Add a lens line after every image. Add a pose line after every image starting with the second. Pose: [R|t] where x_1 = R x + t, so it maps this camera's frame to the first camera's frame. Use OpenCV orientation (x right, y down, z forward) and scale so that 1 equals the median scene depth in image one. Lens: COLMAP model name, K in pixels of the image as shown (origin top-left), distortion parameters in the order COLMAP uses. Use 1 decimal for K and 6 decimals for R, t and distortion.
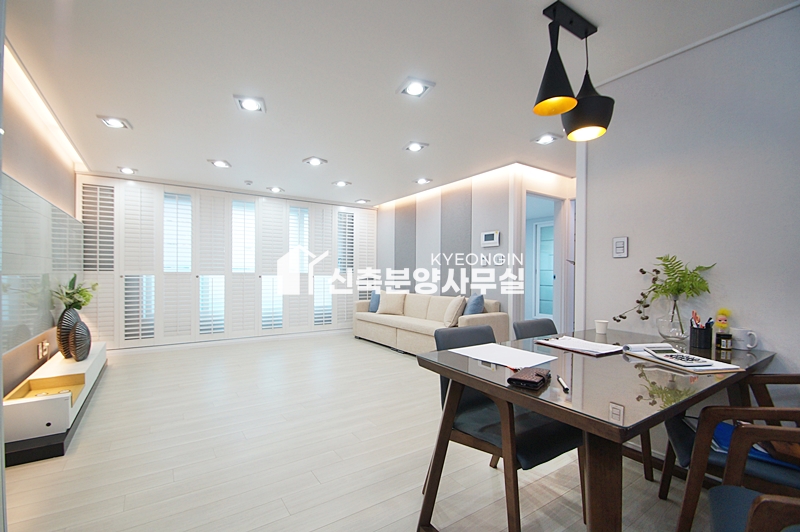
lens RADIAL K [[354.3, 0, 399.3], [0, 354.3, 270.7], [0, 0, 1]] dist [-0.002015, -0.000289]
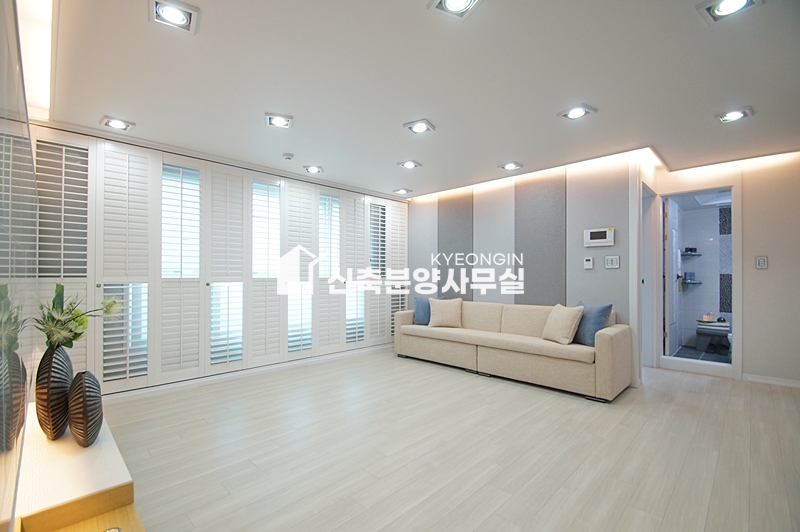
lens RADIAL K [[354.3, 0, 399.3], [0, 354.3, 270.7], [0, 0, 1]] dist [-0.002015, -0.000289]
pose [[0.982856, -0.002190, 0.184363, -0.323398], [0.003258, 0.999980, -0.005490, -0.005833], [-0.184347, 0.005997, 0.982843, 0.226097]]
